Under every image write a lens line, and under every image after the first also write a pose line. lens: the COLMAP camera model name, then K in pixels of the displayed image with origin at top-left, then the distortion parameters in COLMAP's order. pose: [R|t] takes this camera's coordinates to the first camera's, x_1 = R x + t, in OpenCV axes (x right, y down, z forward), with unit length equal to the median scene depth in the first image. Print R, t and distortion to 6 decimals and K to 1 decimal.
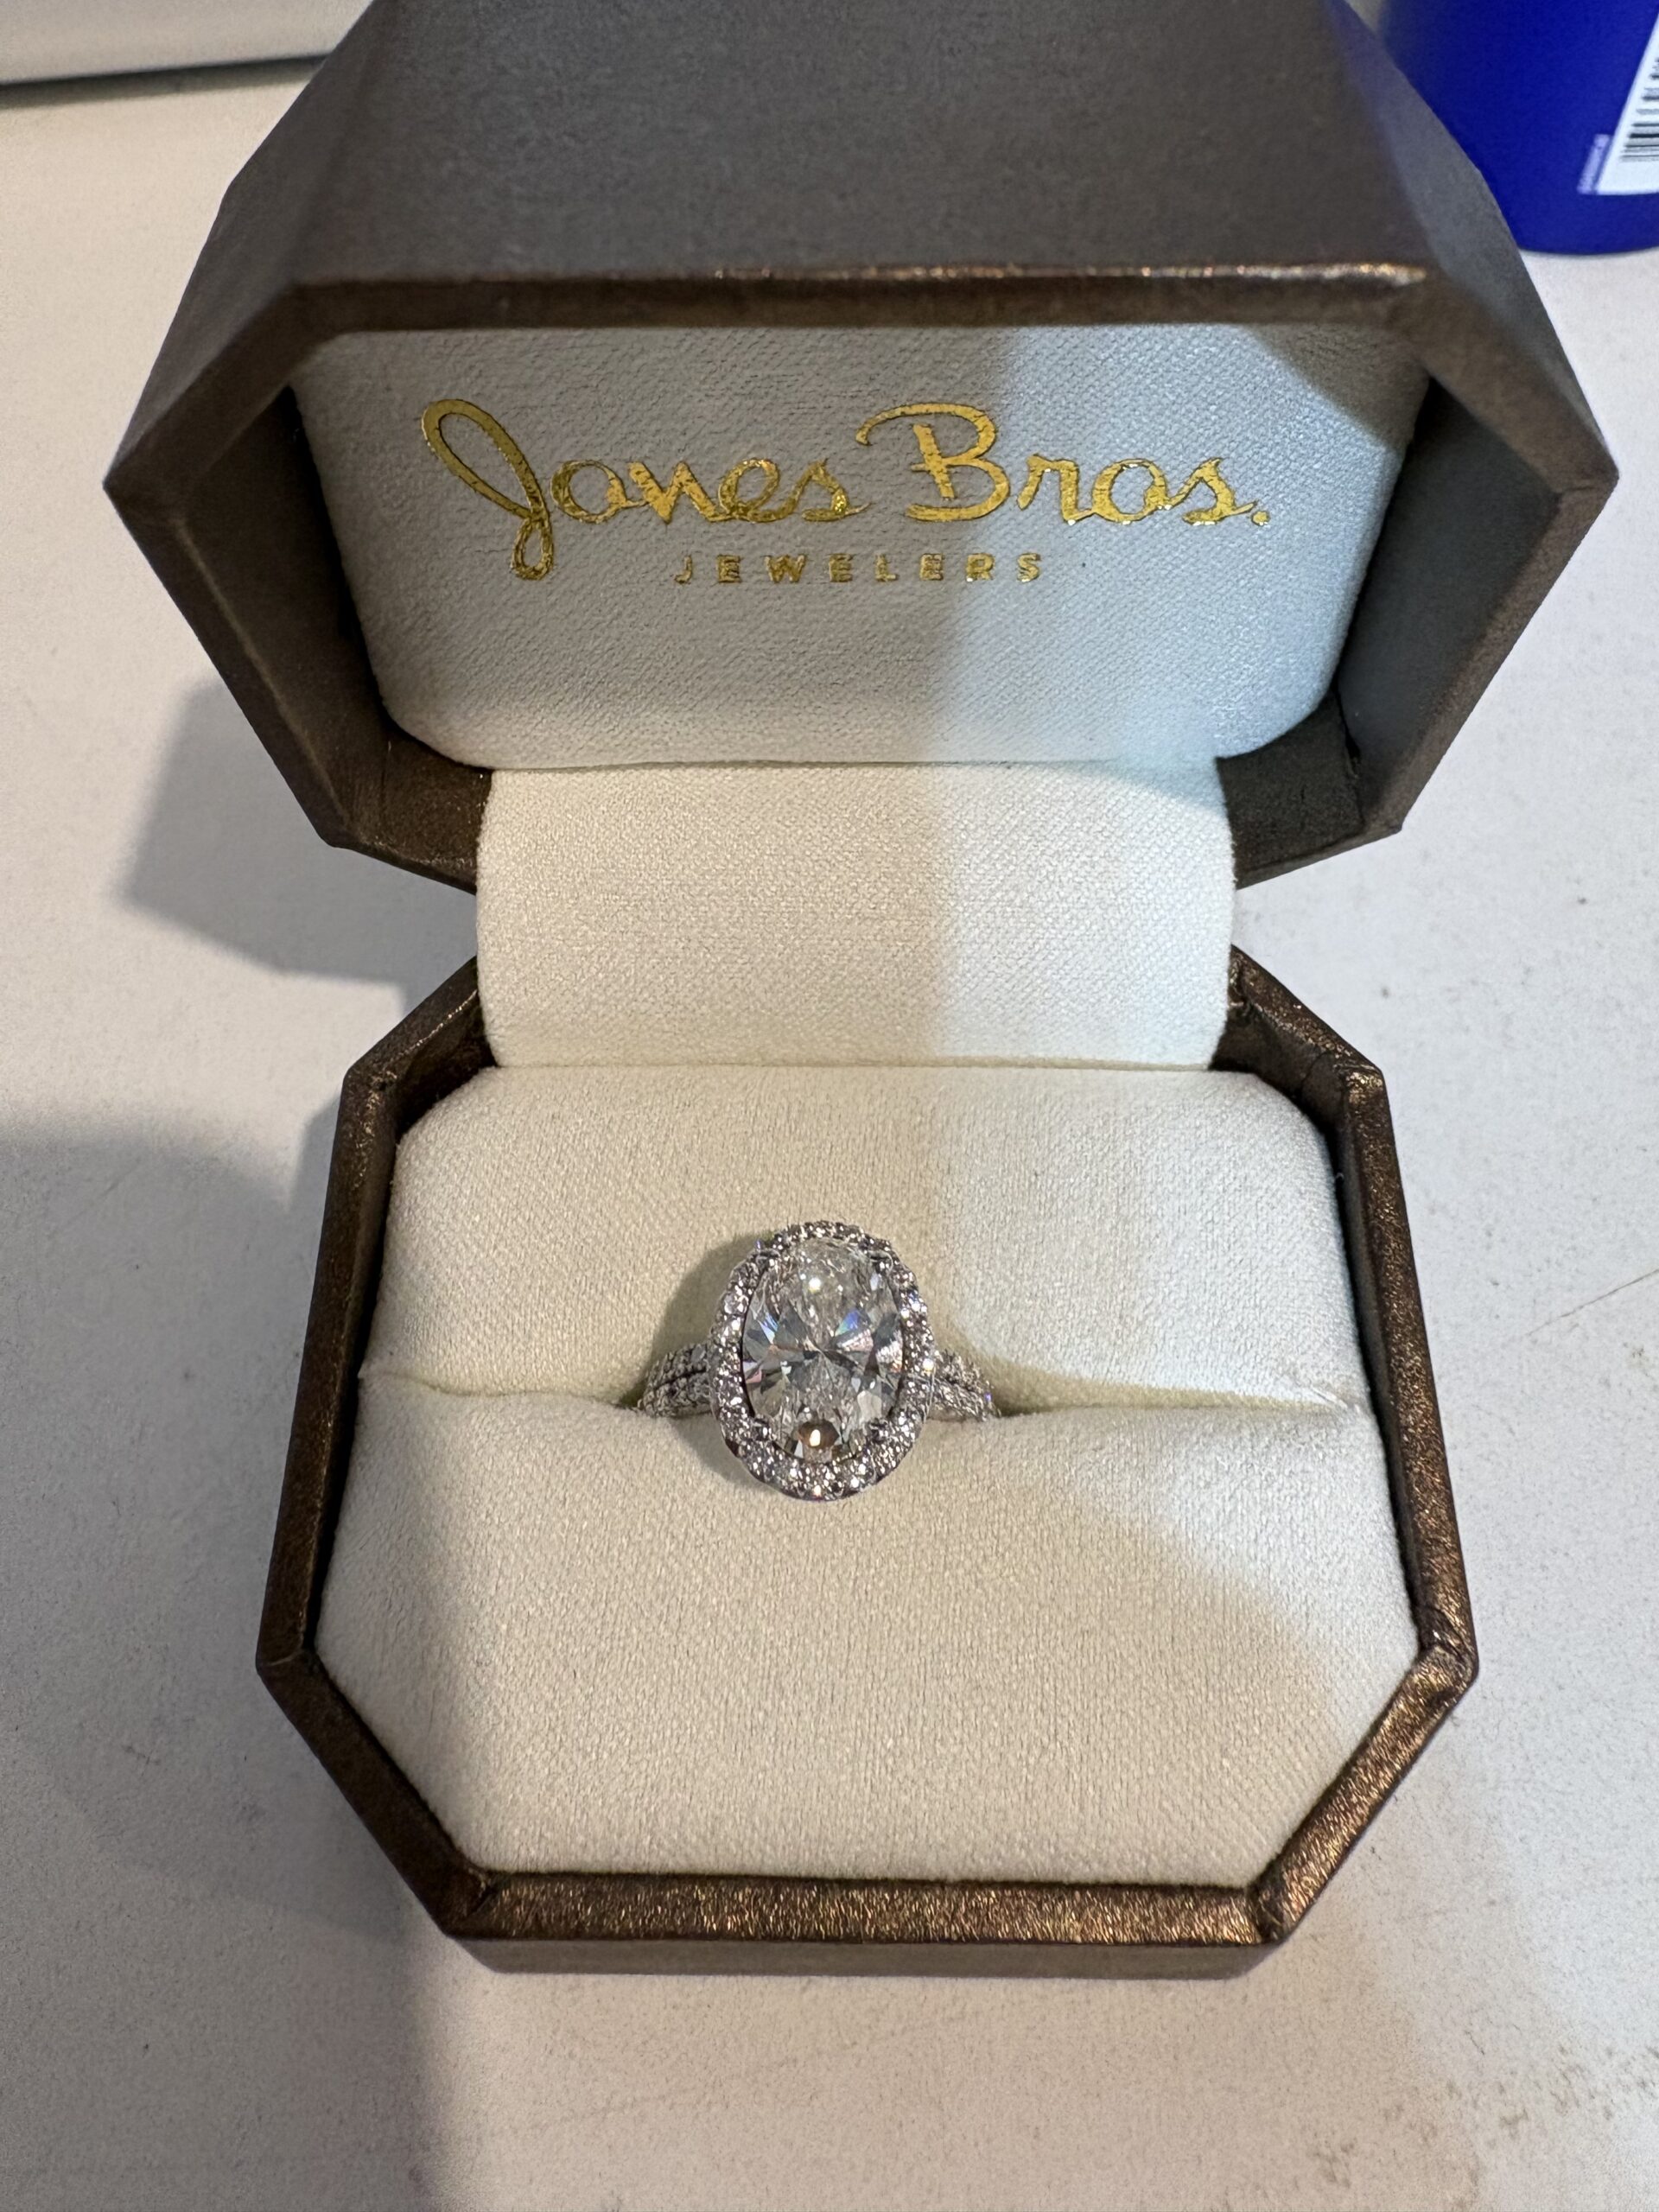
lens RADIAL K [[1748.0, 0, 827.5], [0, 1748.0, 1112.0], [0, 0, 1]] dist [-0.005827, 0.006833]
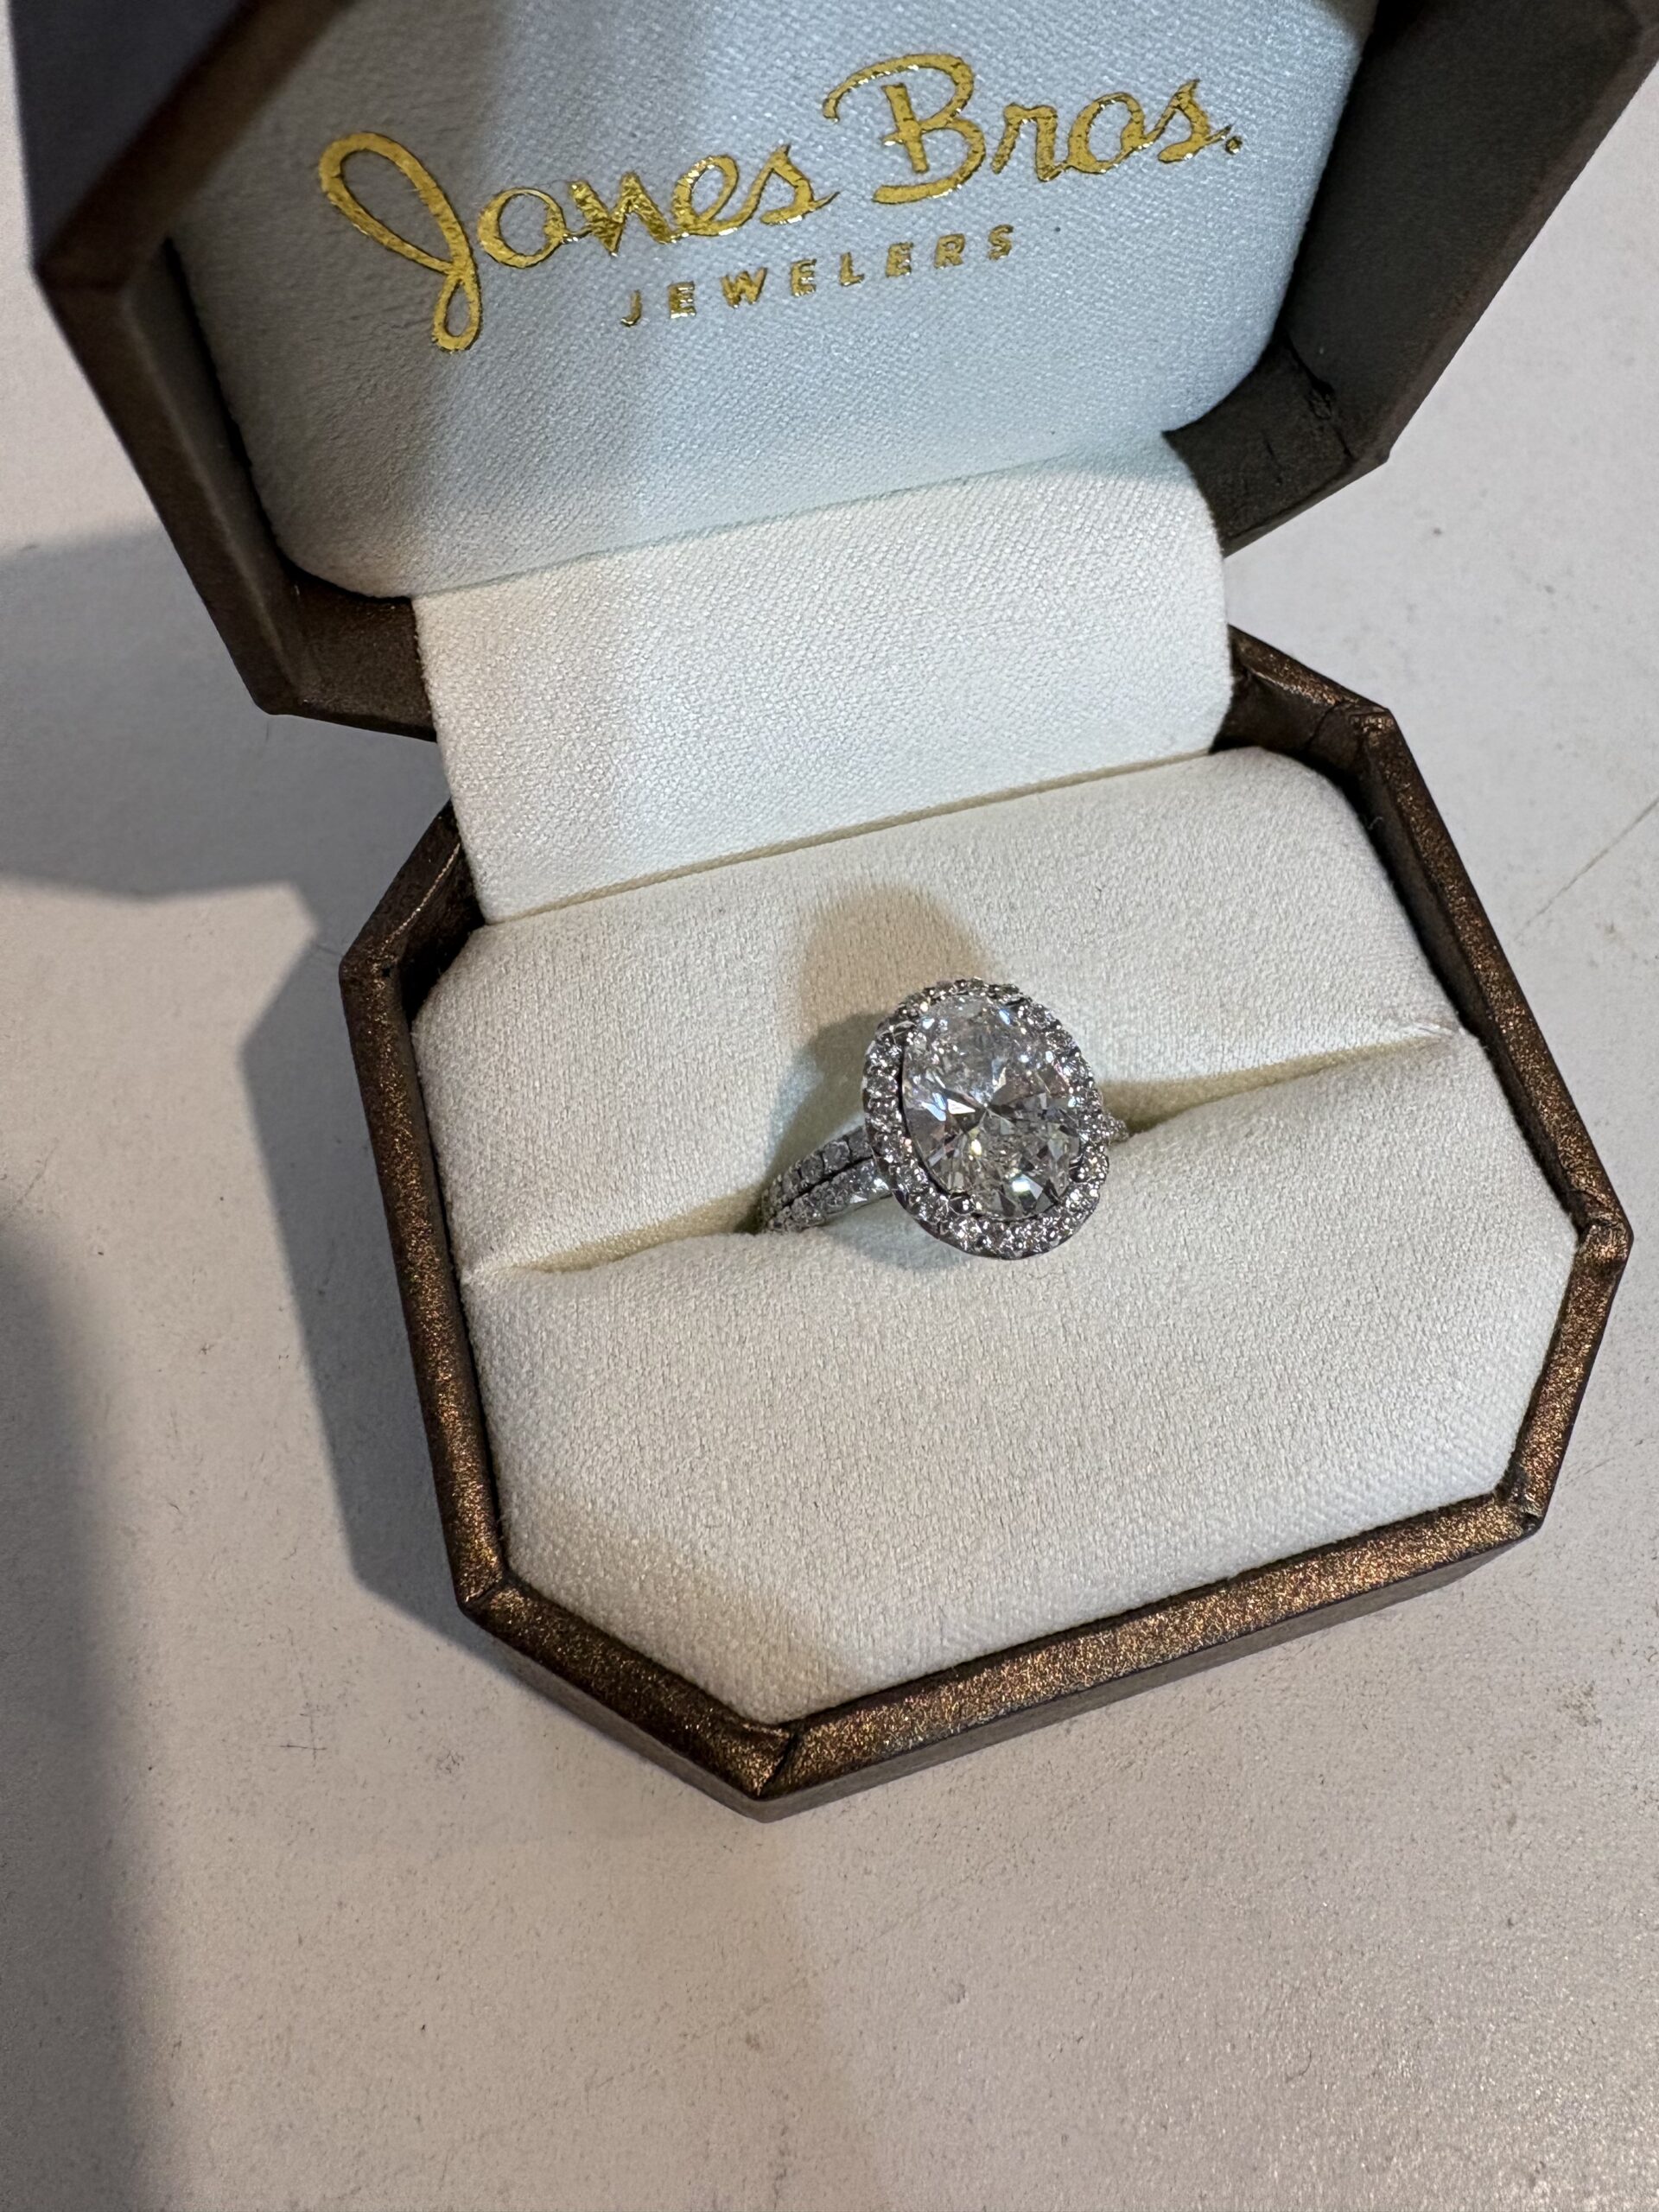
lens RADIAL K [[1650.1, 0, 828.6], [0, 1650.1, 1098.1], [0, 0, 1]] dist [-0.012030, 0.009255]
pose [[0.943496, -0.260103, 0.205335, -0.249391], [0.239984, 0.963591, 0.117901, 0.002630], [-0.228525, -0.061962, 0.971564, 0.128022]]
